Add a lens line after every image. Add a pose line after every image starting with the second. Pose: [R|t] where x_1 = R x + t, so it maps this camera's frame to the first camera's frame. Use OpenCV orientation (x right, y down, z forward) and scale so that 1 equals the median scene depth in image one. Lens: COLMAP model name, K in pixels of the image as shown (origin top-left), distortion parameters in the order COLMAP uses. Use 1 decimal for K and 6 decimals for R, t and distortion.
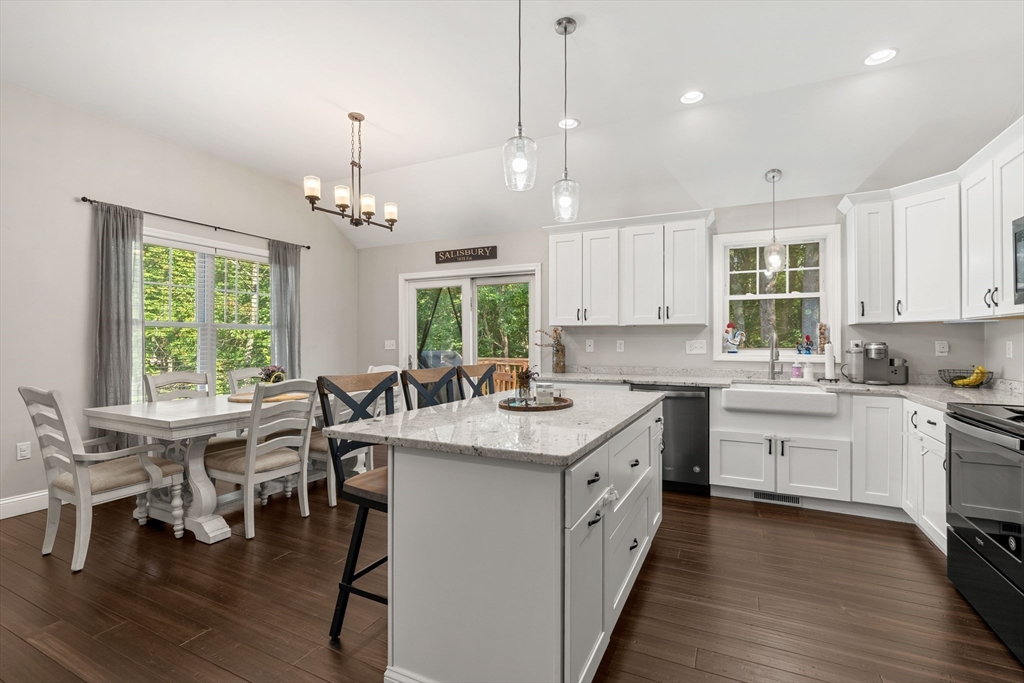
lens RADIAL K [[467.0, 0, 513.3], [0, 467.0, 338.2], [0, 0, 1]] dist [-0.009407, 0.004000]
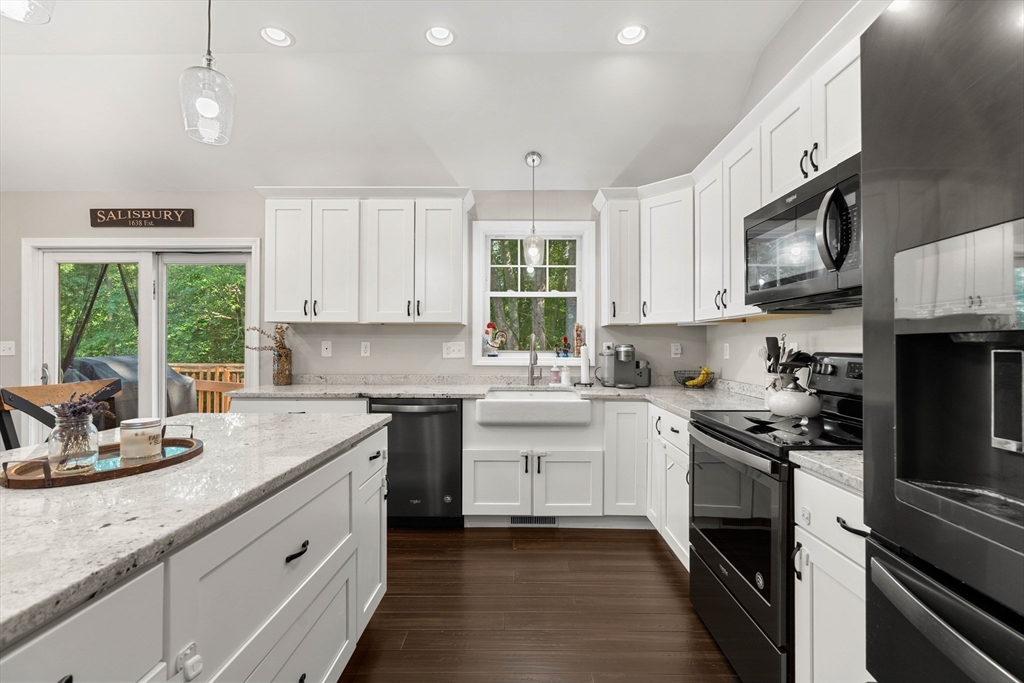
lens RADIAL K [[467.0, 0, 516.8], [0, 467.0, 341.2], [0, 0, 1]] dist [-0.009407, 0.004000]
pose [[0.902288, 0.003221, 0.431122, 0.147774], [-0.004031, 0.999991, 0.000965, 0.001865], [-0.431115, -0.002609, 0.902293, 0.206344]]
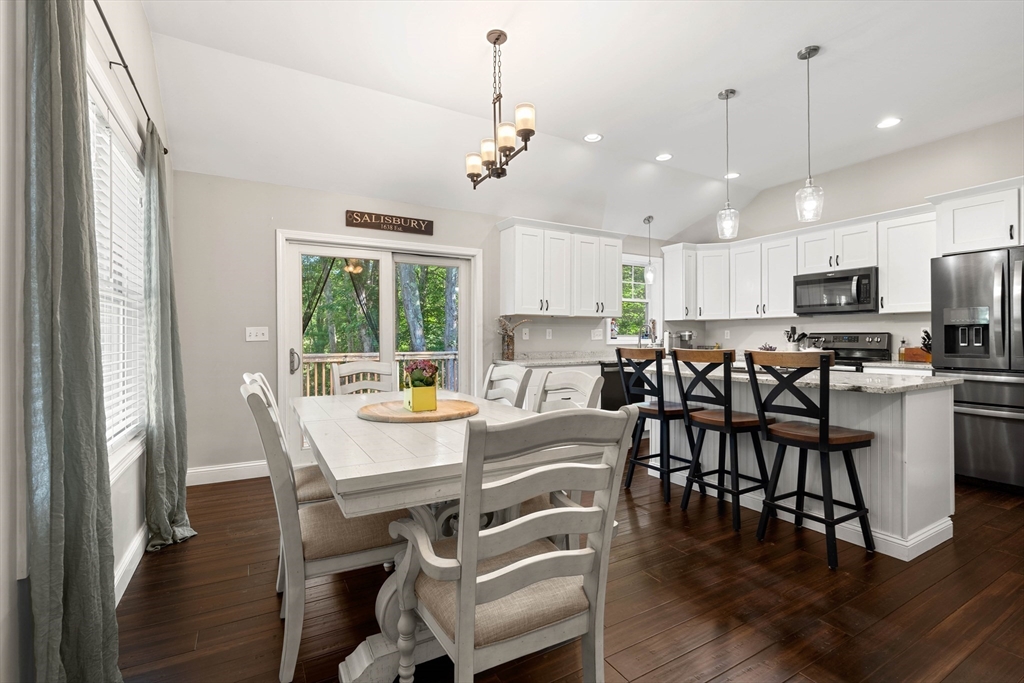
lens RADIAL K [[467.0, 0, 512.4], [0, 467.0, 350.8], [0, 0, 1]] dist [-0.009407, 0.004000]
pose [[0.557605, -0.026919, 0.829670, -0.979415], [-0.003046, 0.999401, 0.034473, 0.023182], [-0.830101, -0.021749, 0.557189, 0.536148]]
